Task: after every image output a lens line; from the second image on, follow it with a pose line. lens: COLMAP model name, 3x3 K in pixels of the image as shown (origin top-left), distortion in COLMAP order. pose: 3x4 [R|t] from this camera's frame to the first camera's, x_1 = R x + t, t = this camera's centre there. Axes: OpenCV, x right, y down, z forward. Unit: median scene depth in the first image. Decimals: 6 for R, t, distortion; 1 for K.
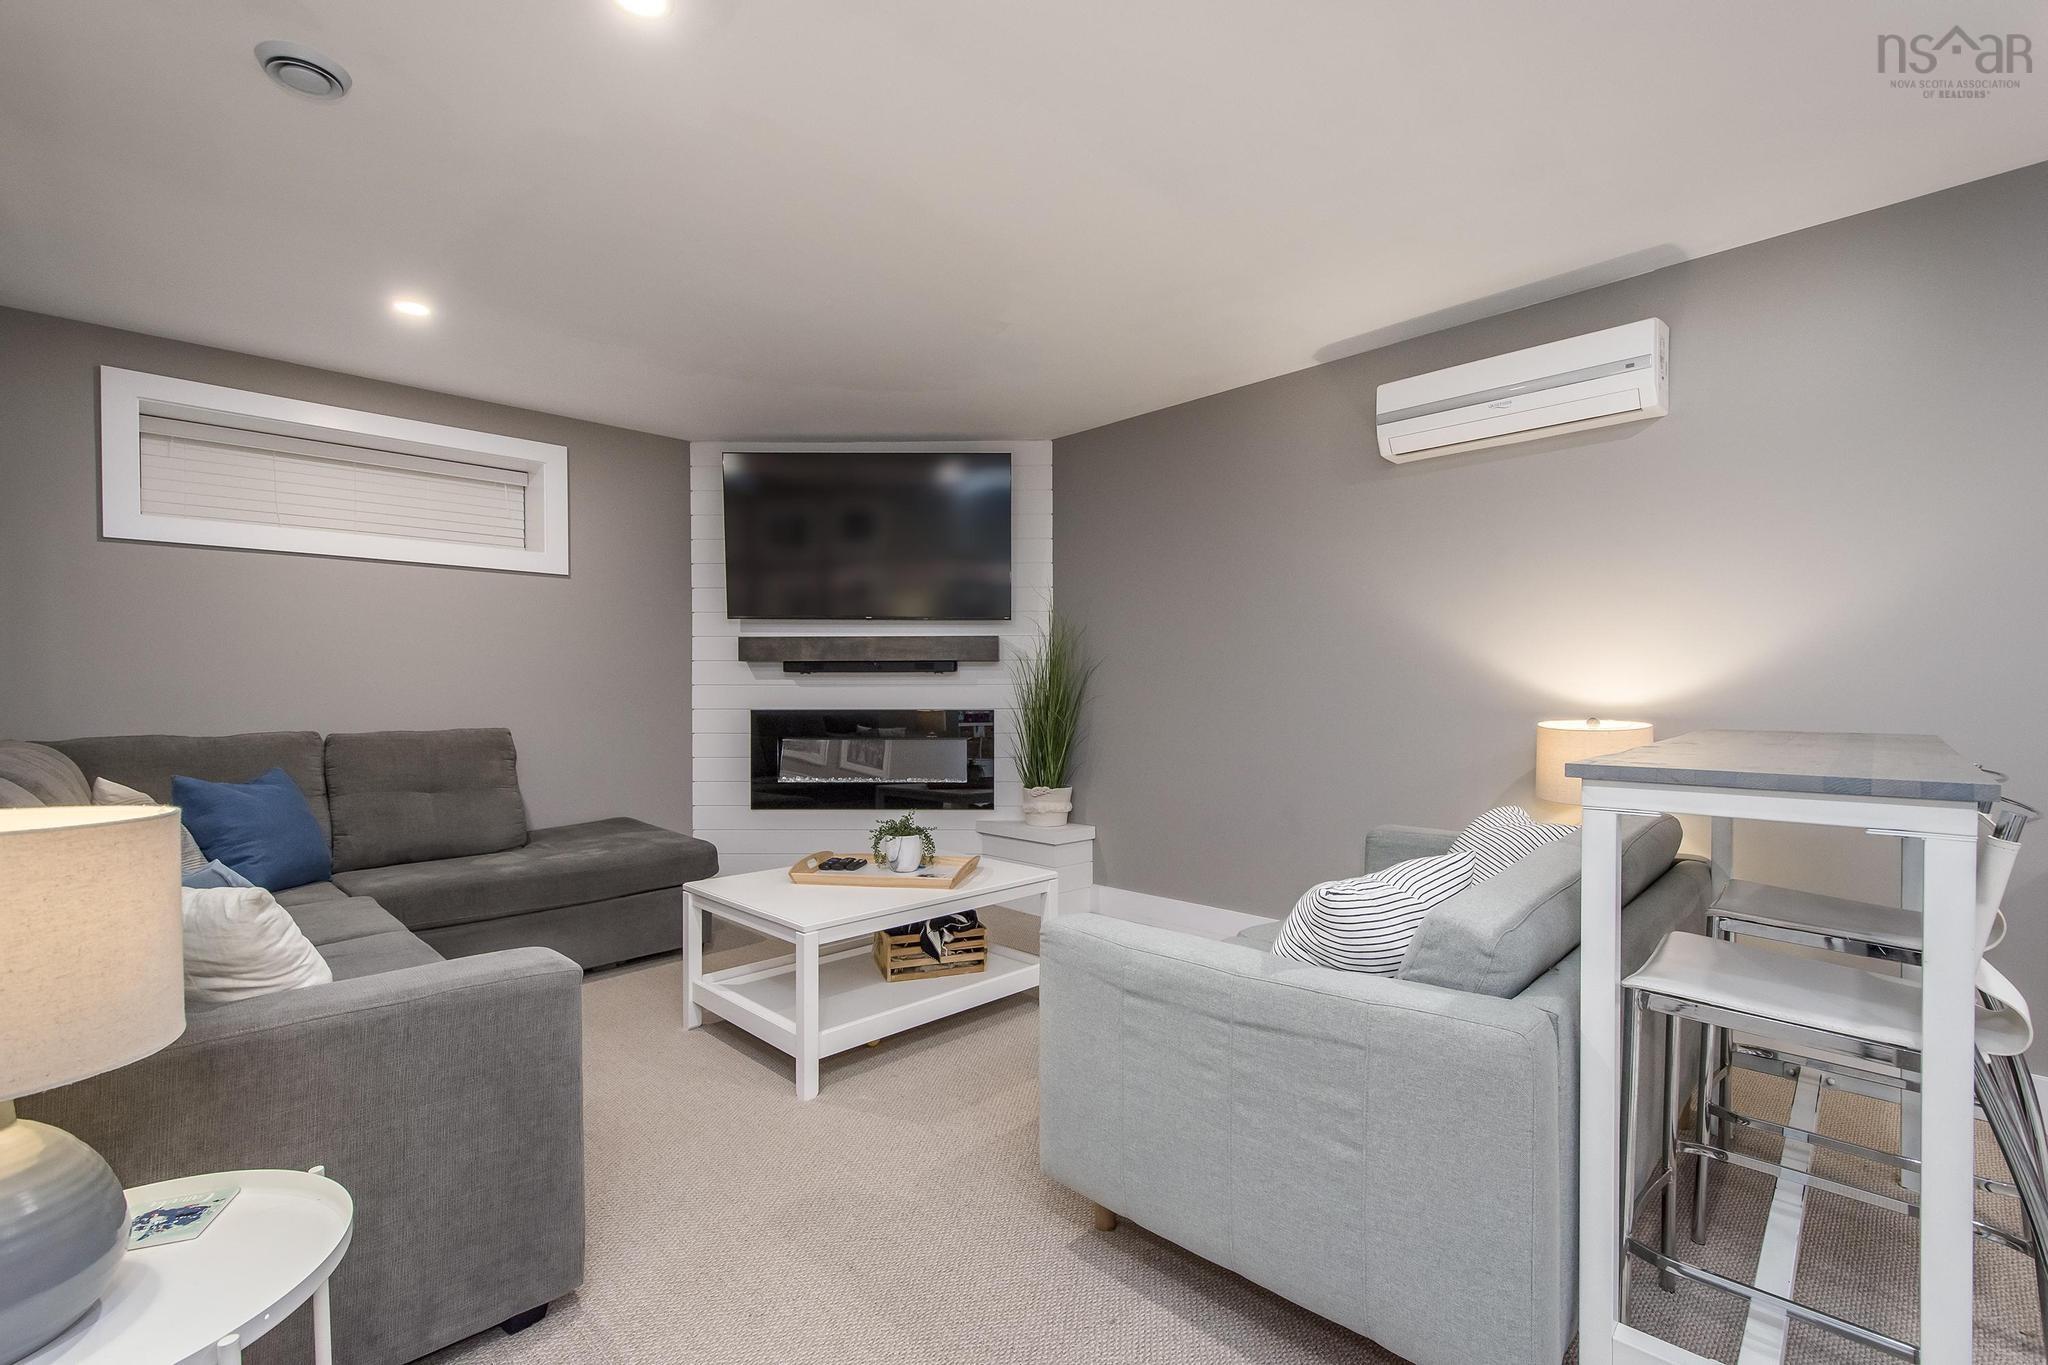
lens RADIAL K [[902.6, 0, 1014.6], [0, 902.6, 702.4], [0, 0, 1]] dist [0.012962, -0.004547]
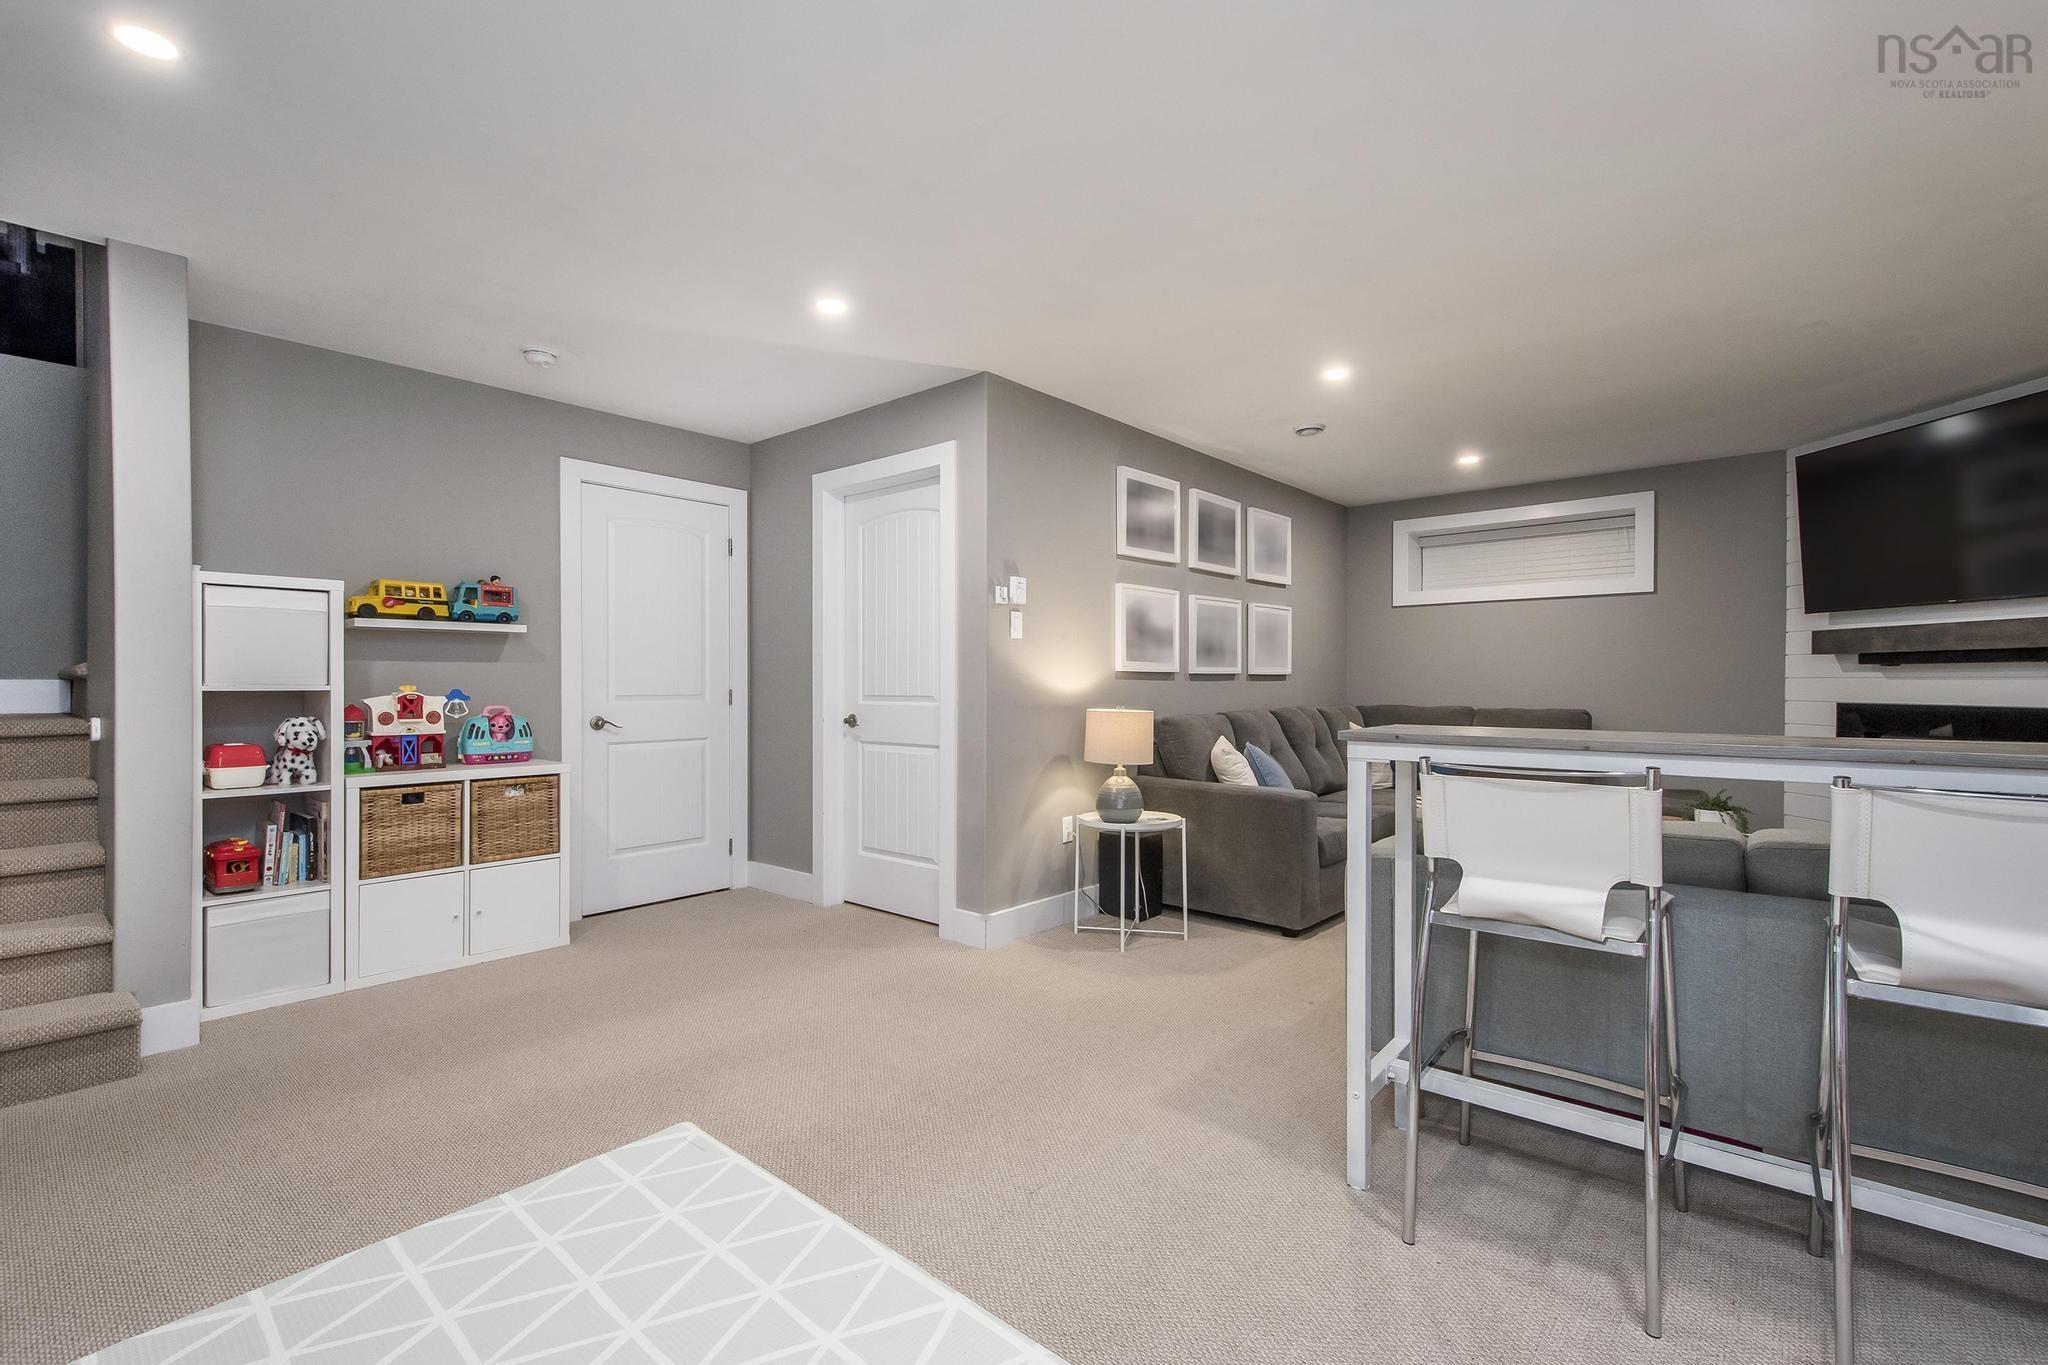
lens RADIAL K [[902.6, 0, 1035.6], [0, 902.6, 686.3], [0, 0, 1]] dist [0.012962, -0.004547]
pose [[0.086386, 0.006392, -0.996241, 0.676459], [-0.013923, 0.999890, 0.005208, -0.002858], [0.996164, 0.013421, 0.086466, 0.031071]]
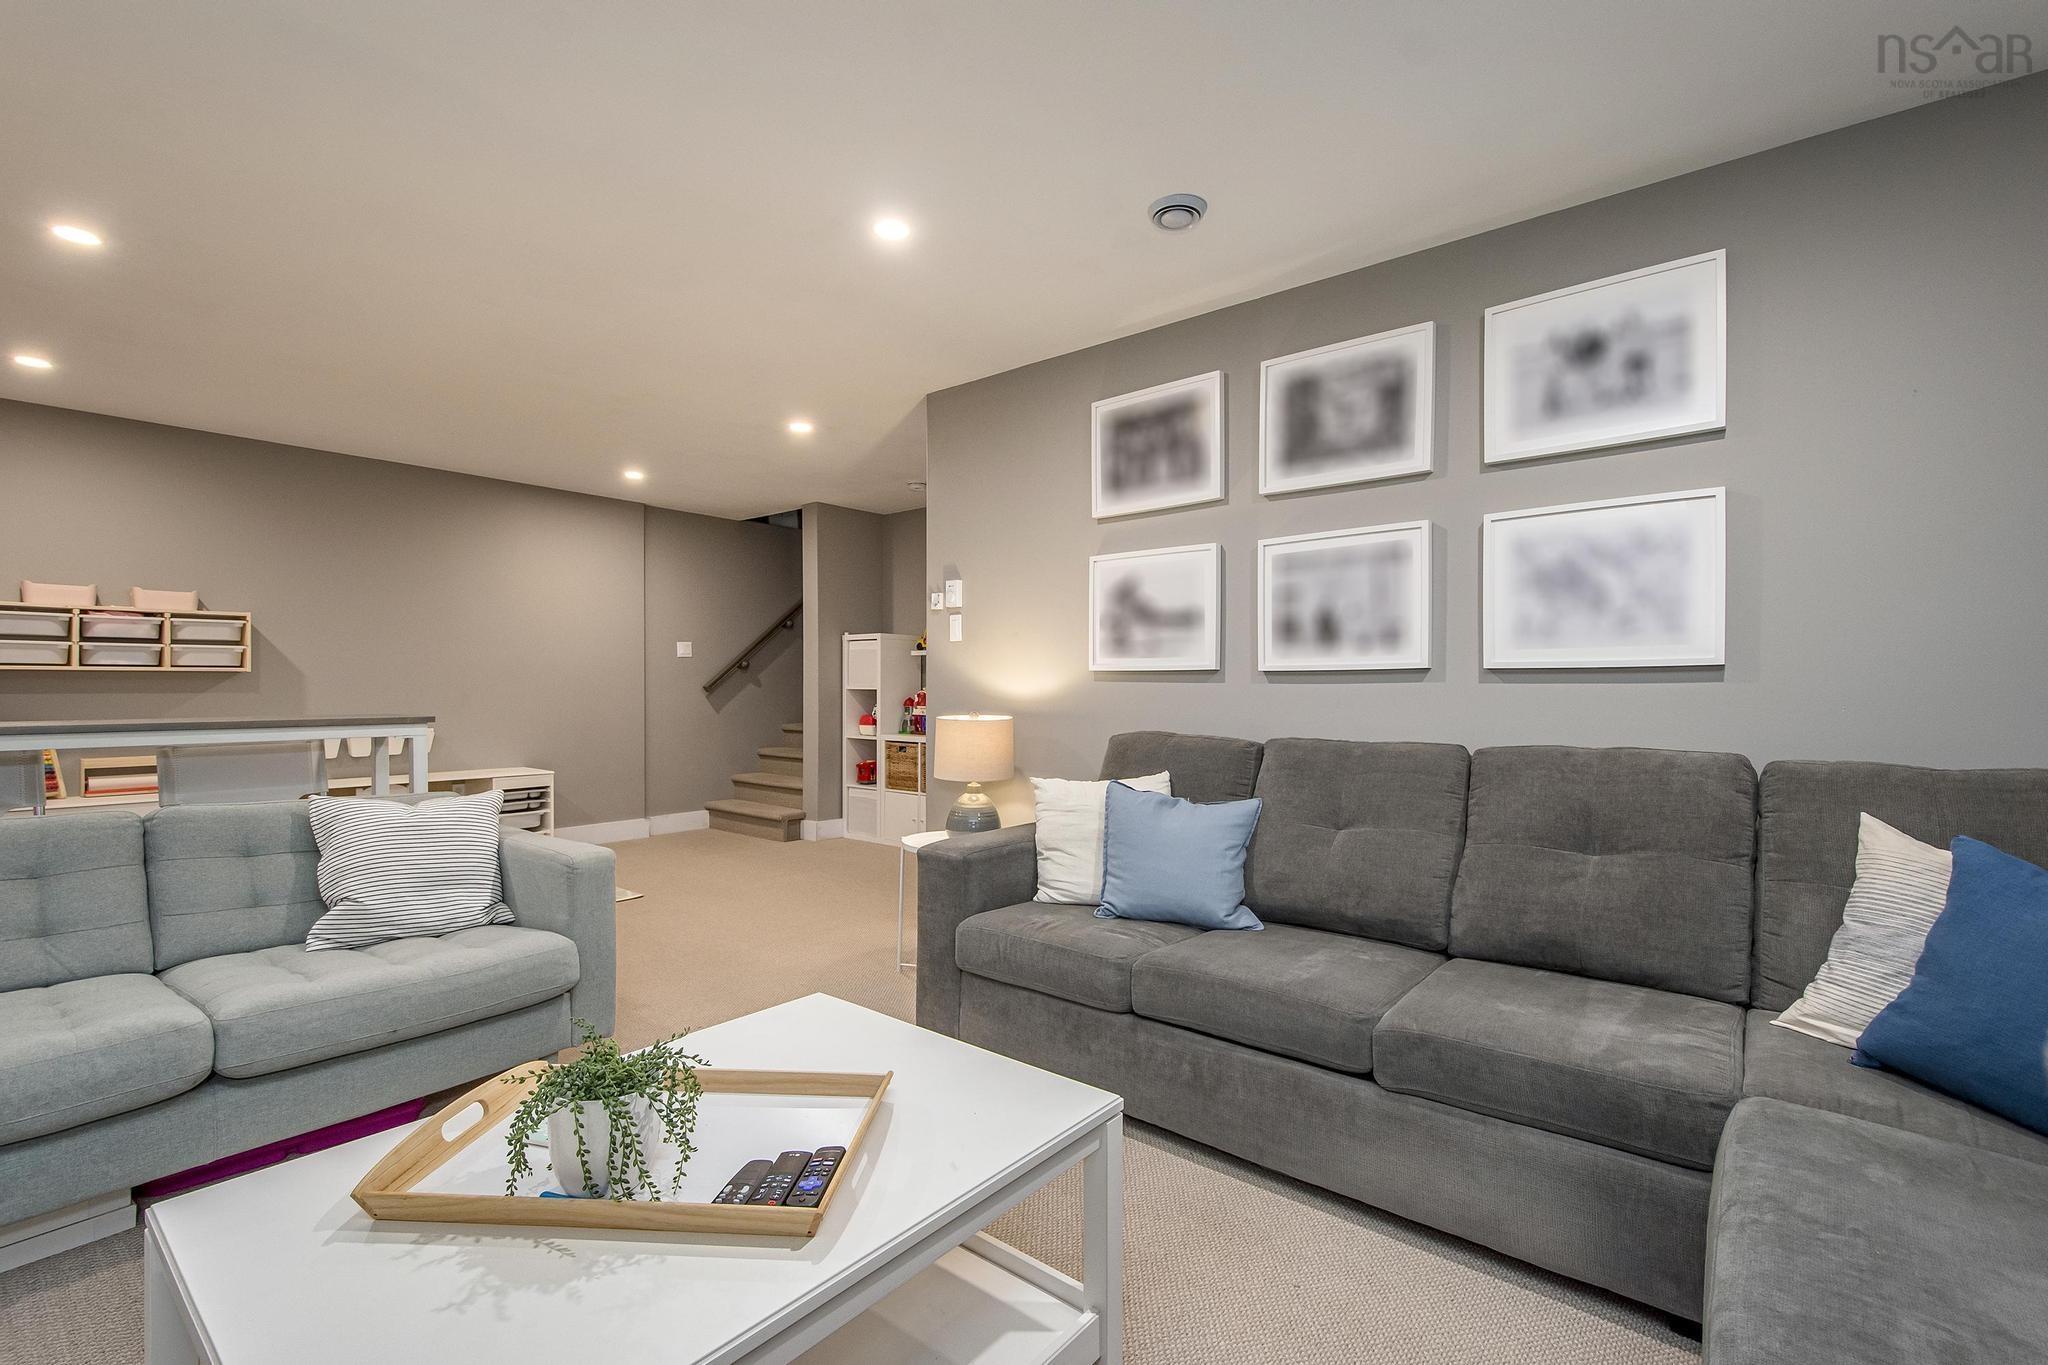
lens RADIAL K [[902.6, 0, 1021.8], [0, 902.6, 693.7], [0, 0, 1]] dist [0.012962, -0.004547]
pose [[-0.994802, -0.000308, -0.101825, -0.184039], [-0.002680, 0.999728, 0.023161, -0.014430], [0.101790, 0.023314, -0.994533, 0.980633]]
